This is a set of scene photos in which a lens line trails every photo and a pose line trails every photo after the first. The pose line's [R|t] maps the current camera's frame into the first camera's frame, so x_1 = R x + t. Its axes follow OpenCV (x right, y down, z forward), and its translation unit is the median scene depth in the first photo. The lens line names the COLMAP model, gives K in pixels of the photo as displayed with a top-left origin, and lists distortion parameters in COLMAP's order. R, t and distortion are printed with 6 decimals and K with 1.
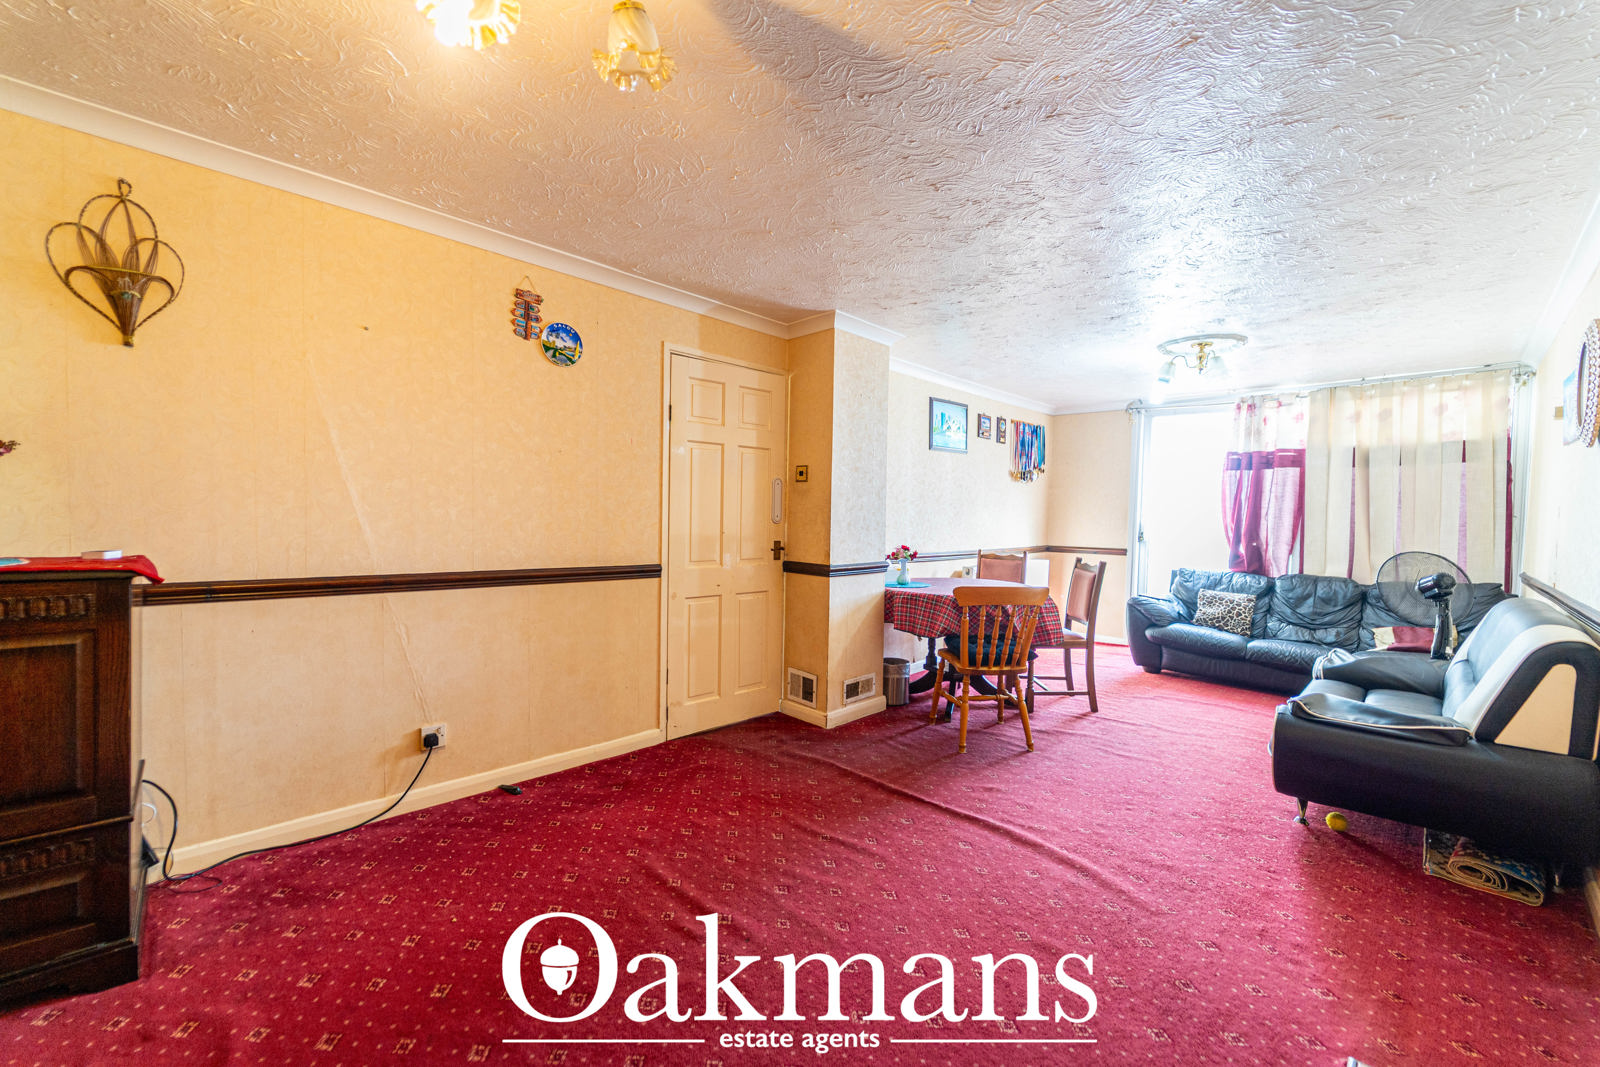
lens RADIAL K [[648.8, 0, 801.5], [0, 648.8, 530.9], [0, 0, 1]] dist [0.002853, -0.003121]
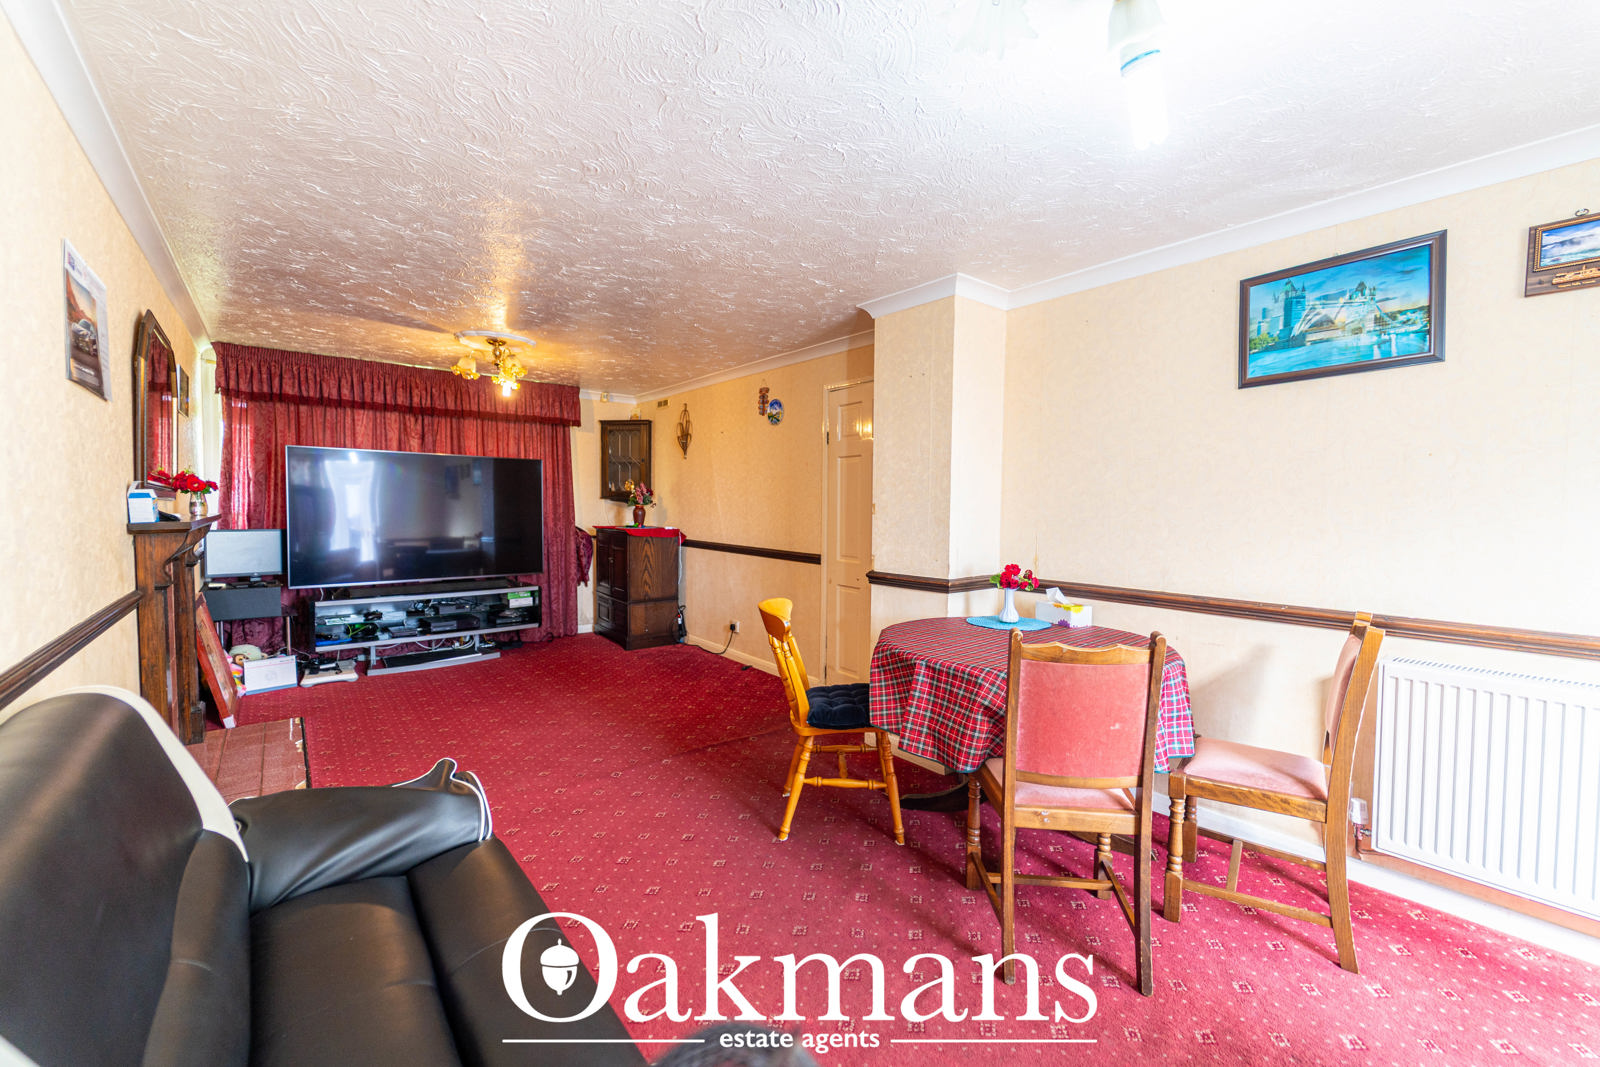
lens RADIAL K [[648.8, 0, 801.6], [0, 648.8, 525.2], [0, 0, 1]] dist [0.002853, -0.003121]
pose [[-0.111323, 0.017320, -0.993633, 1.263244], [-0.028922, 0.999368, 0.020660, -0.039794], [0.993363, 0.031037, -0.110752, 1.272192]]
